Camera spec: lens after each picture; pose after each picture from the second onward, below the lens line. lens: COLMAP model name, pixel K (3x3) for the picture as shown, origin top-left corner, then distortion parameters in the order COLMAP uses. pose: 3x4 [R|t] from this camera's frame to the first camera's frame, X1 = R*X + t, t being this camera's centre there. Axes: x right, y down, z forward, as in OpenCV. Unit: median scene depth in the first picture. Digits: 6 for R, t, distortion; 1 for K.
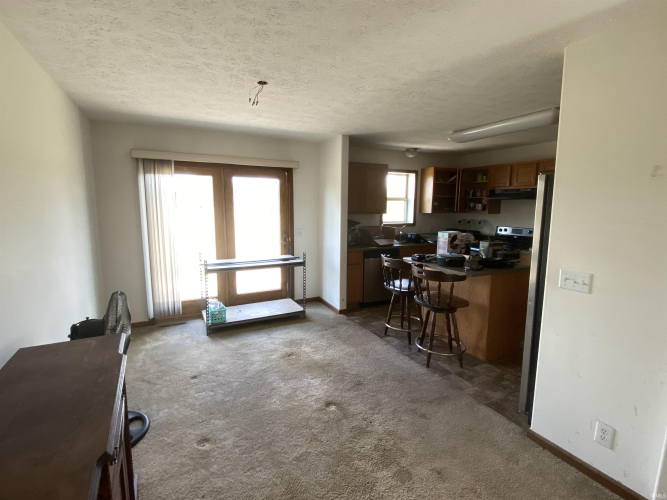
lens RADIAL K [[321.0, 0, 336.5], [0, 321.0, 246.2], [0, 0, 1]] dist [0.002198, -0.013698]
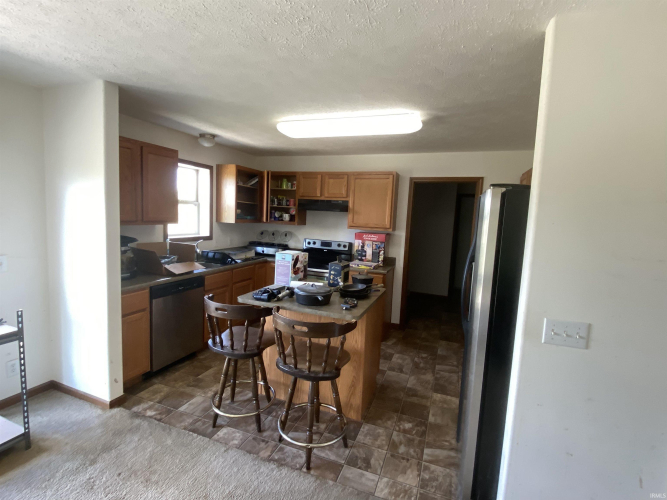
lens RADIAL K [[321.0, 0, 336.5], [0, 321.0, 246.2], [0, 0, 1]] dist [0.002198, -0.013698]
pose [[0.732442, -0.032465, 0.680055, -0.065291], [0.040565, 0.999169, 0.004009, -0.048861], [-0.679620, 0.024651, 0.733150, 0.317843]]
